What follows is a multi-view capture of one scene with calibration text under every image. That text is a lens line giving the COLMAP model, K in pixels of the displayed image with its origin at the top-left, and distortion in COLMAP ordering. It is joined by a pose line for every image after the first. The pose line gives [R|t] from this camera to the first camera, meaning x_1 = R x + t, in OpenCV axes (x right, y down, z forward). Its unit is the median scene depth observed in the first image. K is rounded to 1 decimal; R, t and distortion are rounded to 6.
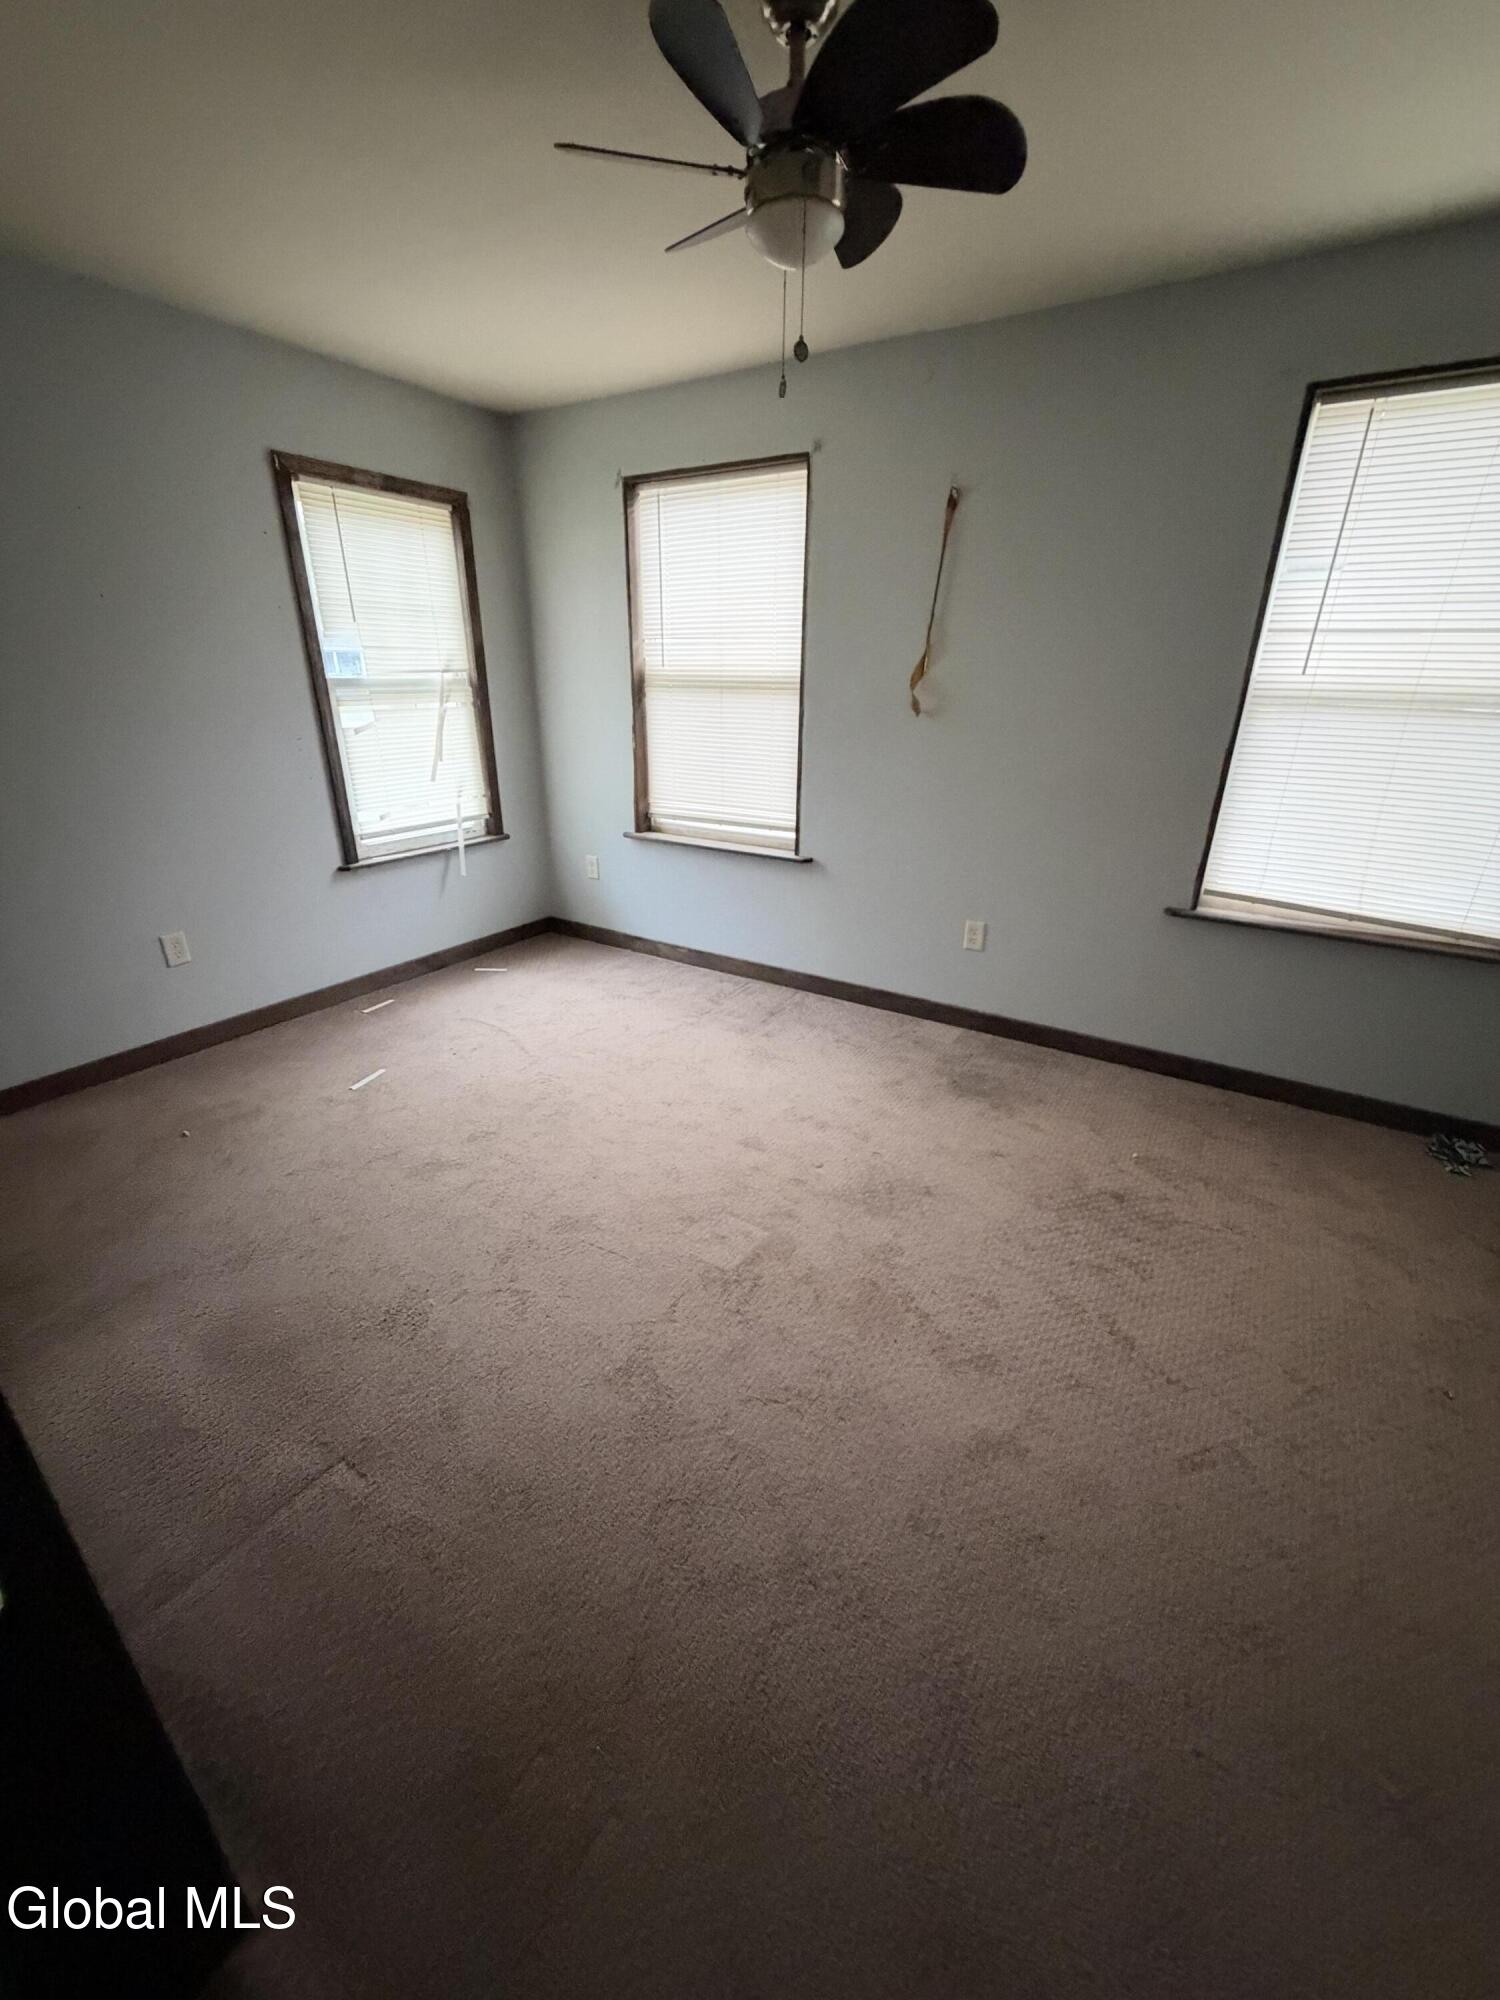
lens RADIAL K [[799.2, 0, 754.4], [0, 799.2, 1004.4], [0, 0, 1]] dist [-0.000913, 0.000121]
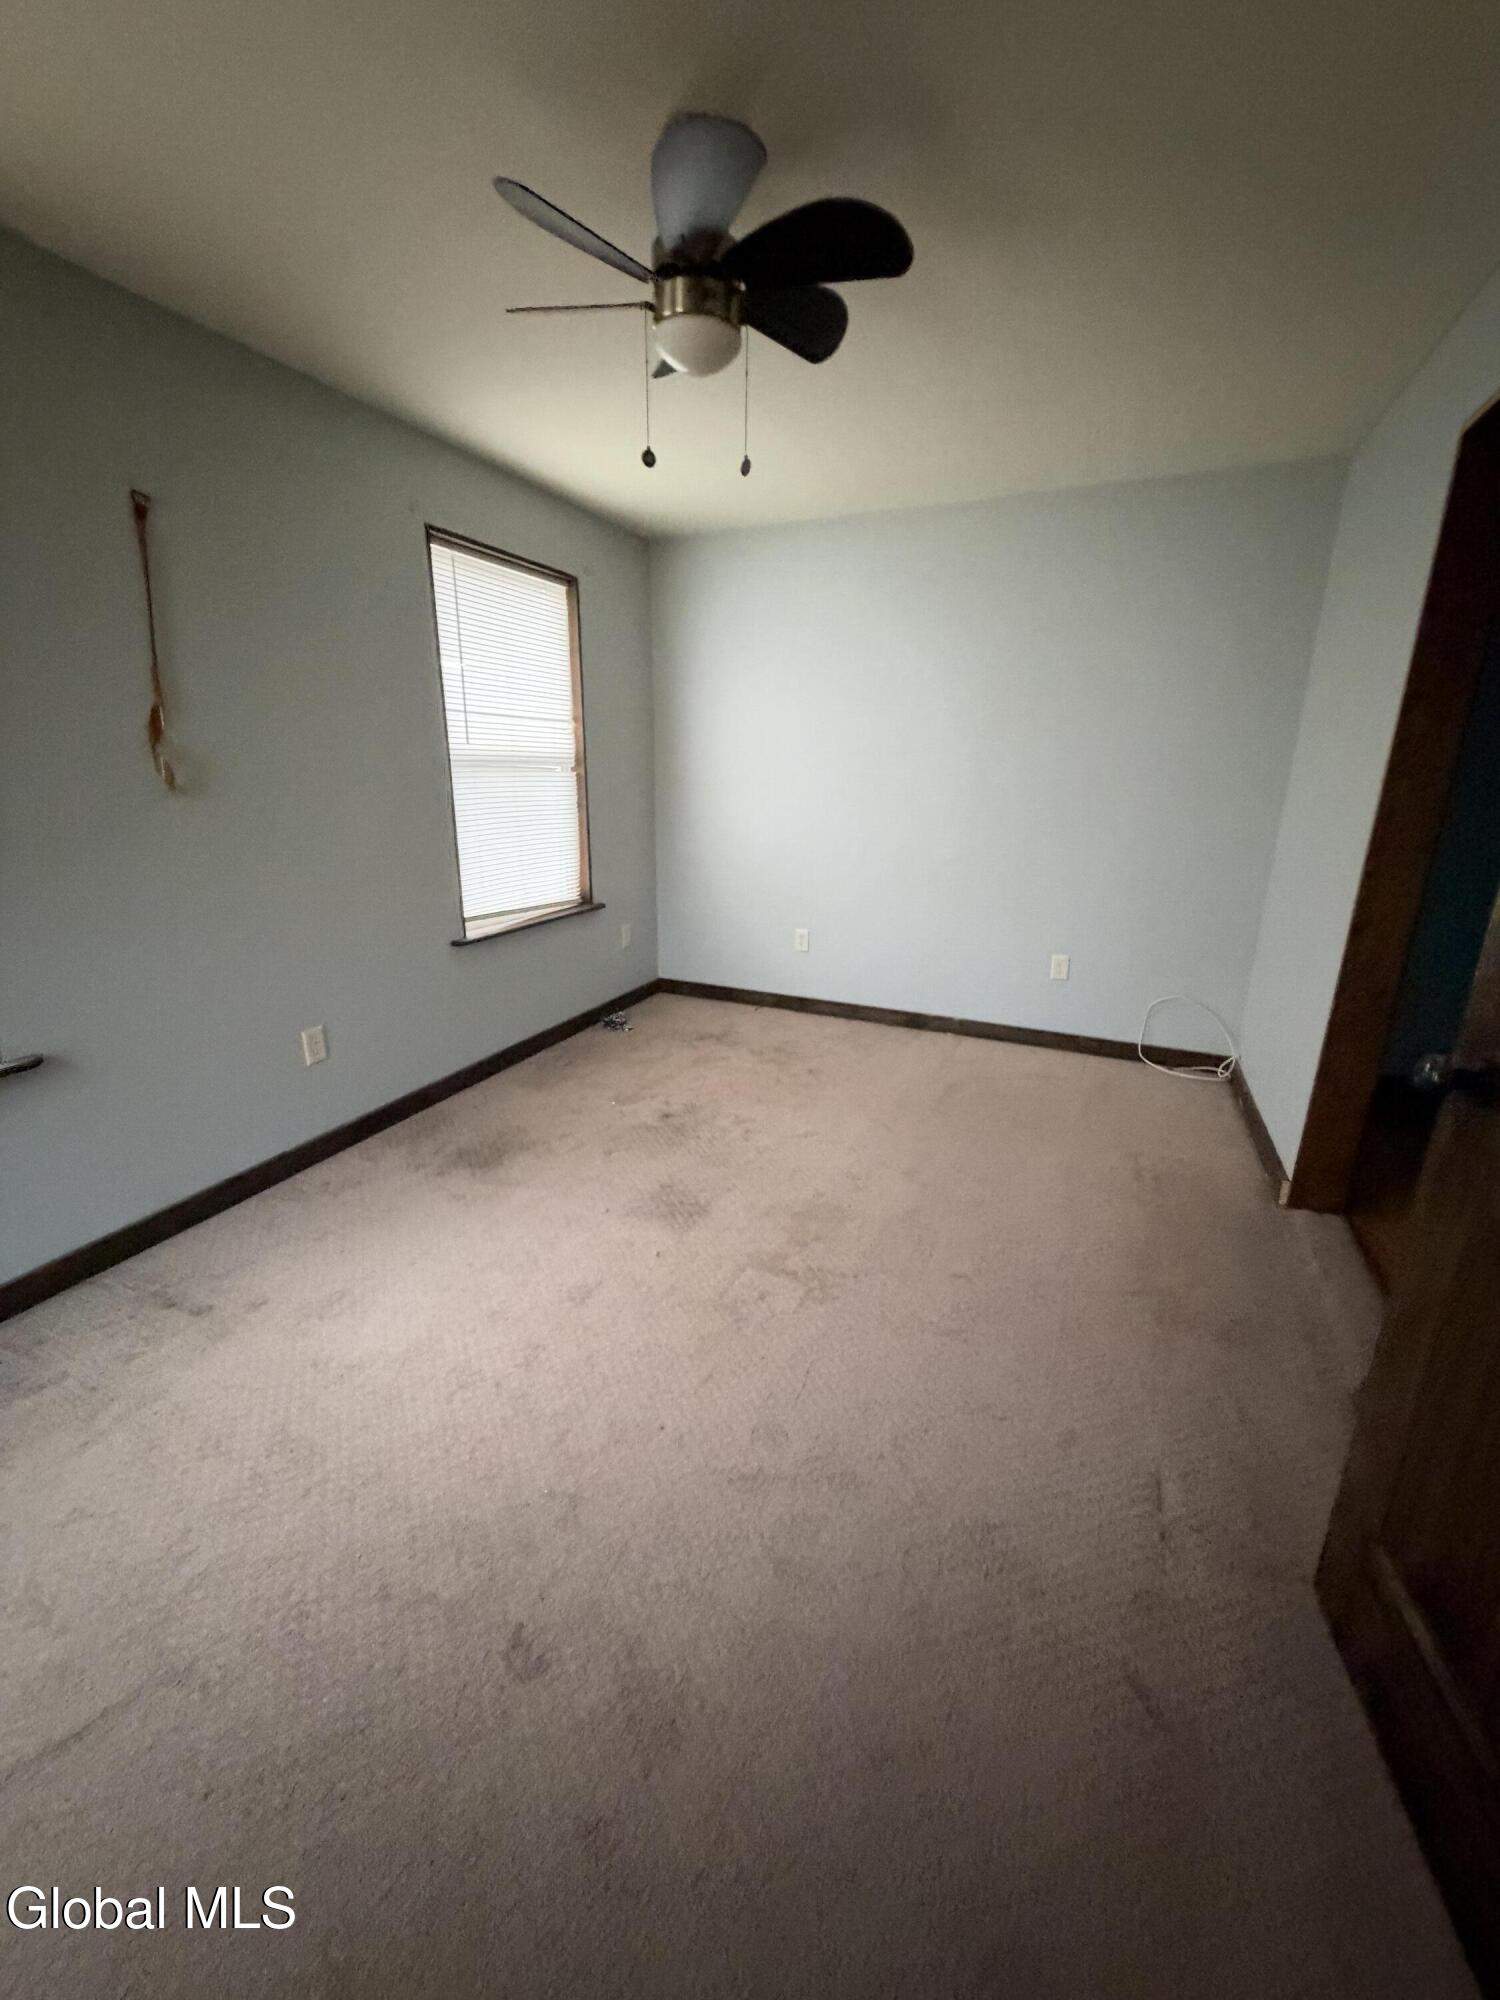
lens RADIAL K [[799.2, 0, 751.4], [0, 799.2, 995.5], [0, 0, 1]] dist [-0.000913, 0.000121]
pose [[-0.157459, -0.285129, 0.945467, -0.657398], [0.373613, 0.869046, 0.324304, -0.267882], [-0.914122, 0.404304, -0.030311, 0.685359]]
